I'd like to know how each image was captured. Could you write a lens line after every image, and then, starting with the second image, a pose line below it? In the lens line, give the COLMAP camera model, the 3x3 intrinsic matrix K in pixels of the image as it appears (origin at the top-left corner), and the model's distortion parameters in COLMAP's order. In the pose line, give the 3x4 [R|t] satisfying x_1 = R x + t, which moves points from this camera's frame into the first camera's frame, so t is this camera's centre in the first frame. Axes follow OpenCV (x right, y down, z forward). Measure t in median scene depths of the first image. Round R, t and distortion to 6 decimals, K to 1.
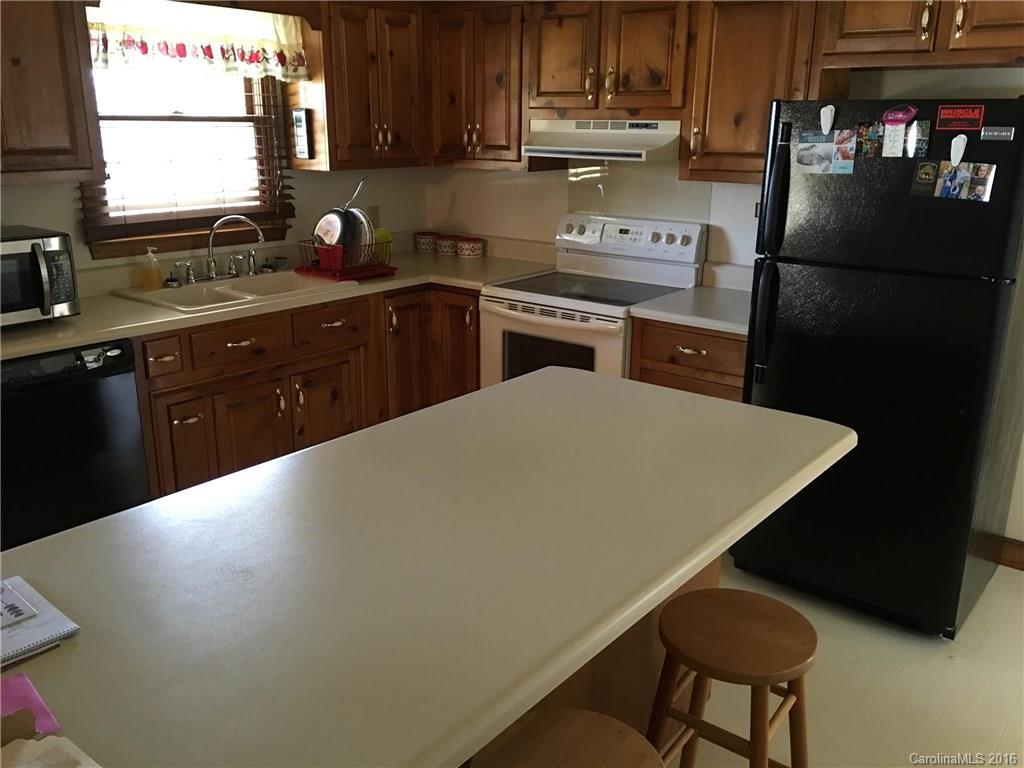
lens RADIAL K [[876.2, 0, 512.0], [0, 876.2, 384.0], [0, 0, 1]] dist [0.104652, -0.133810]
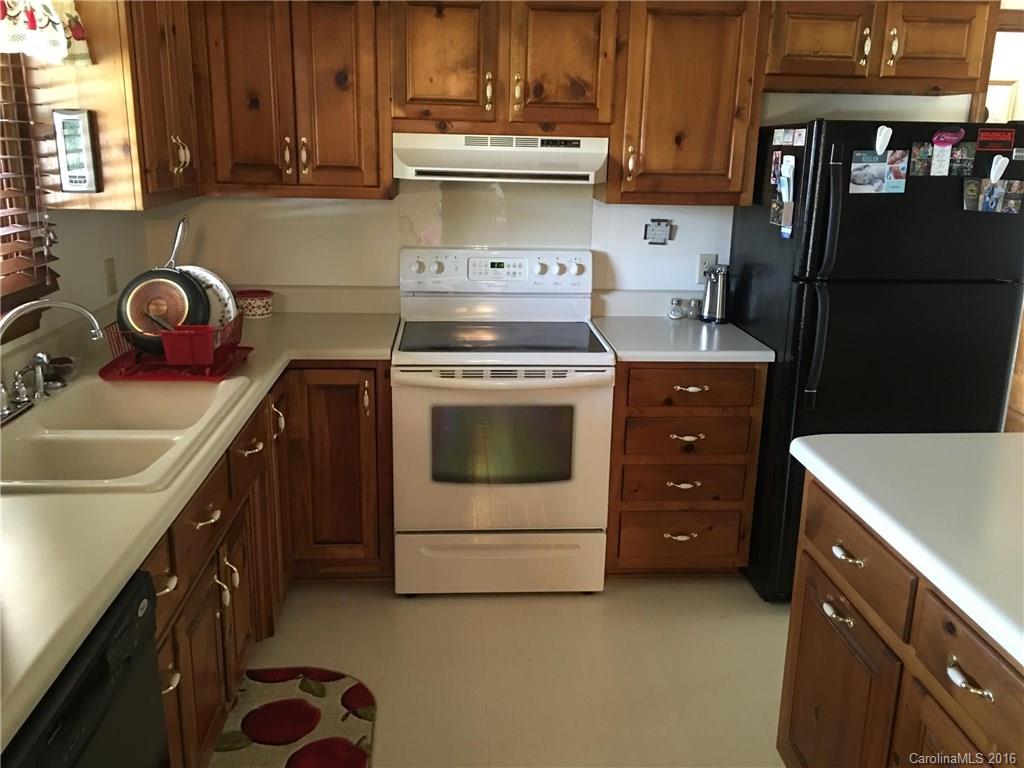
lens RADIAL K [[876.2, 0, 512.0], [0, 876.2, 384.0], [0, 0, 1]] dist [0.104652, -0.133810]
pose [[0.726983, -0.177759, 0.663248, -0.504422], [0.183484, 0.981077, 0.061826, -0.124602], [-0.661687, 0.076749, 0.745842, 0.411538]]
